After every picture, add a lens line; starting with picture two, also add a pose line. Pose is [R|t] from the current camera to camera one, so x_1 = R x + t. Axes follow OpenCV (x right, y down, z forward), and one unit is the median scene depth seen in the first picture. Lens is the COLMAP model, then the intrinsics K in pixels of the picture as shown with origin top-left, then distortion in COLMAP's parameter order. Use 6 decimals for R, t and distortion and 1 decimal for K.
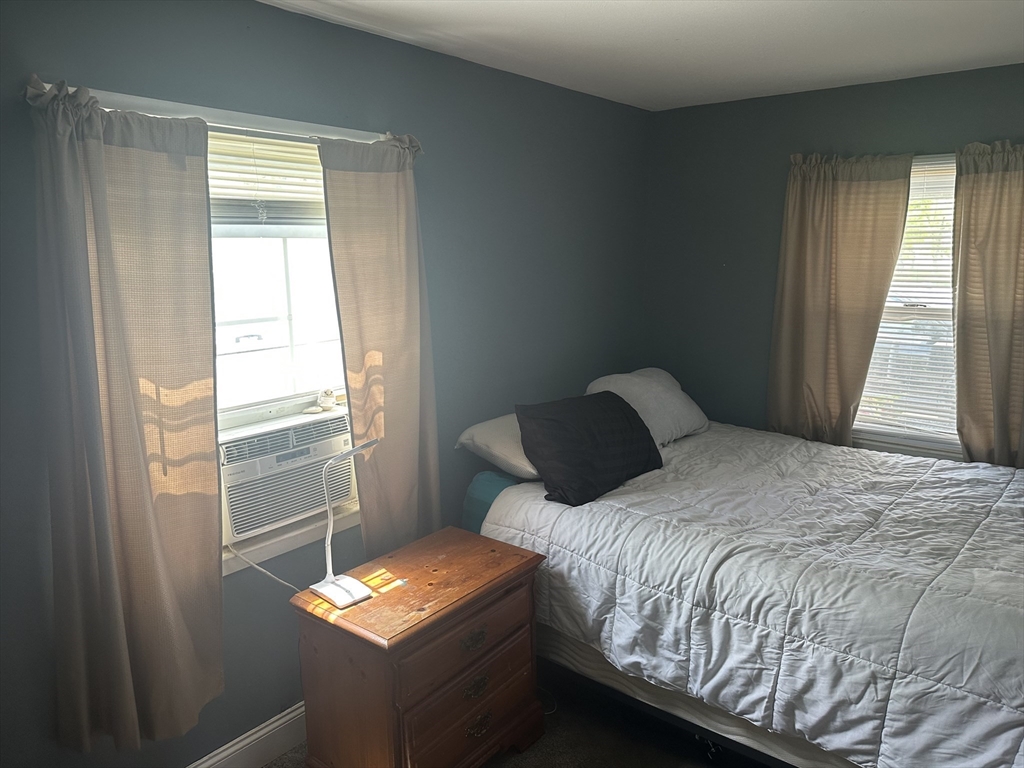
lens RADIAL K [[715.1, 0, 514.9], [0, 715.1, 381.7], [0, 0, 1]] dist [0.034255, -0.047723]
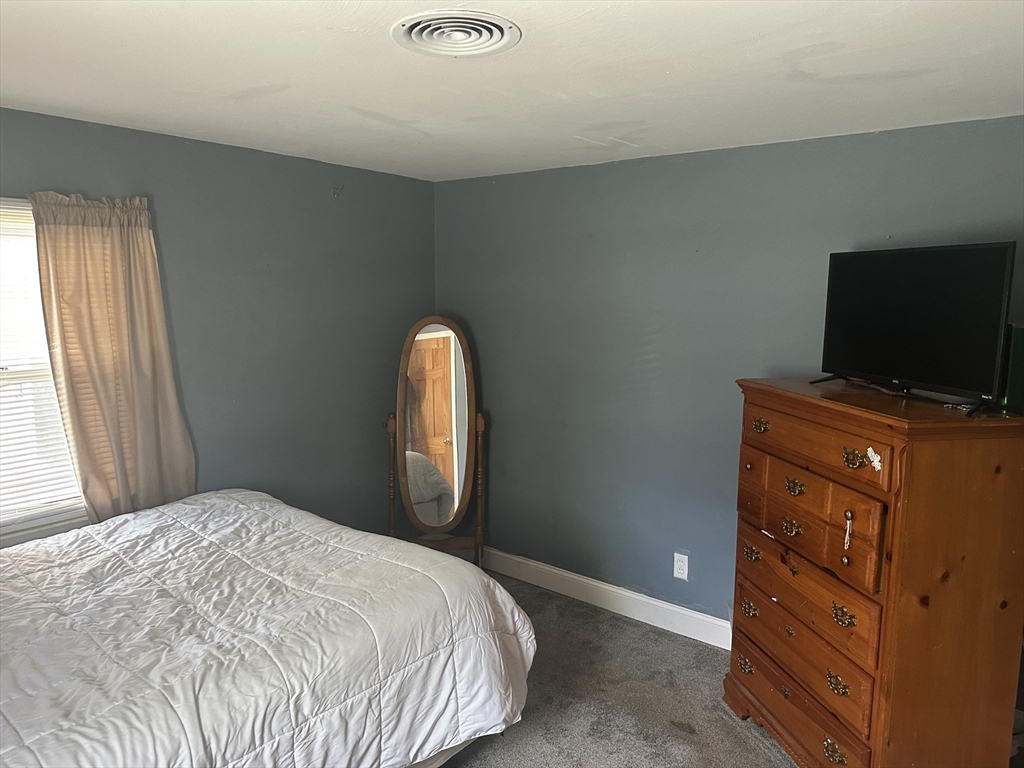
lens RADIAL K [[715.1, 0, 511.2], [0, 715.1, 381.9], [0, 0, 1]] dist [0.034255, -0.047723]
pose [[-0.008645, -0.127810, 0.991761, -0.459198], [0.174585, 0.976372, 0.127348, -0.144640], [-0.984604, 0.174248, 0.013873, 0.605197]]
